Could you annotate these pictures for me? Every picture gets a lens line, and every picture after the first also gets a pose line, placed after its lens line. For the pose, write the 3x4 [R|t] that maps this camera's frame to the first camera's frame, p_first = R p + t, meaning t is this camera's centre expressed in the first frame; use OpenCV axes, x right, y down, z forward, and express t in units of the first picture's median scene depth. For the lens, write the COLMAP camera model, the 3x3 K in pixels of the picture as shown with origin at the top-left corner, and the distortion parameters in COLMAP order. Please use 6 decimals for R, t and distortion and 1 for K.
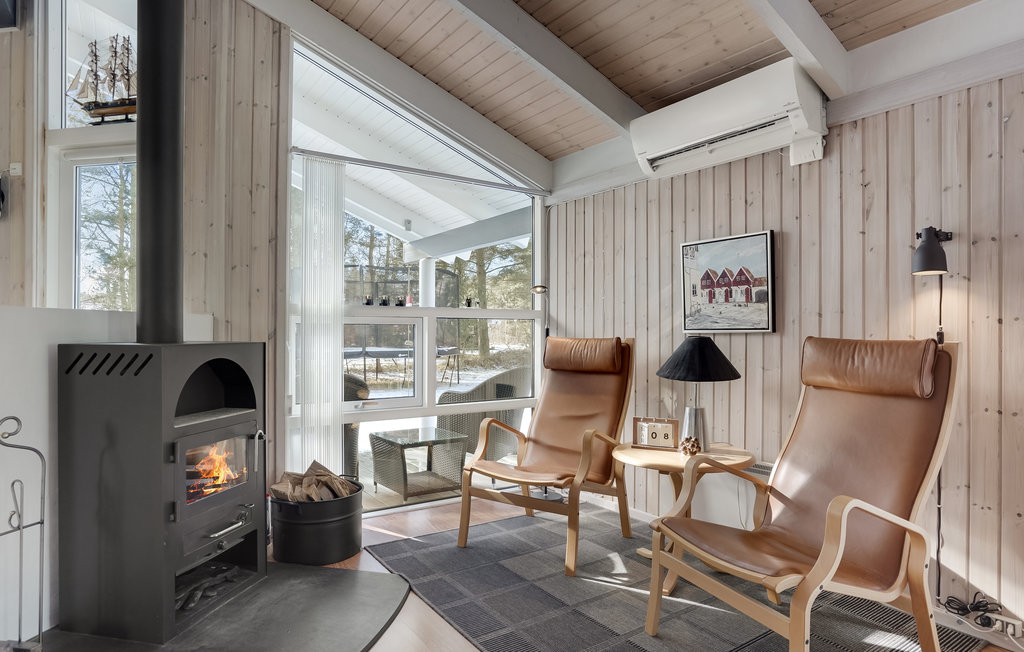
lens RADIAL K [[577.6, 0, 516.8], [0, 577.6, 333.6], [0, 0, 1]] dist [-0.023115, 0.018020]
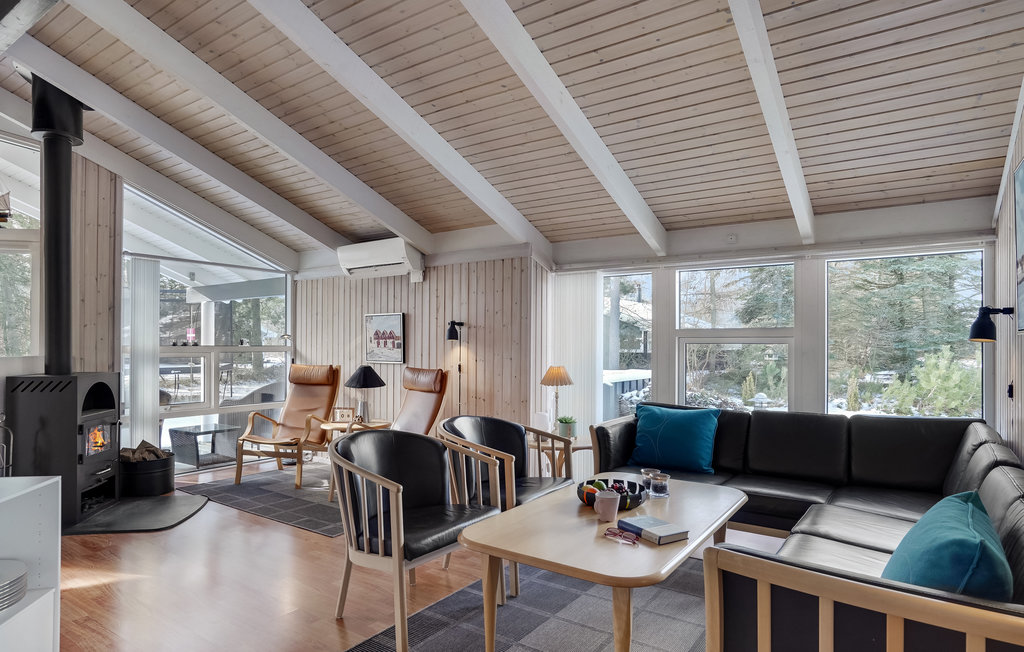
lens RADIAL K [[577.6, 0, 502.1], [0, 577.6, 343.6], [0, 0, 1]] dist [-0.023115, 0.018020]
pose [[0.942377, 0.000292, 0.334553, 0.081810], [-0.000376, 1.000000, 0.000185, -0.065910], [-0.334553, -0.000300, 0.942377, -0.955151]]
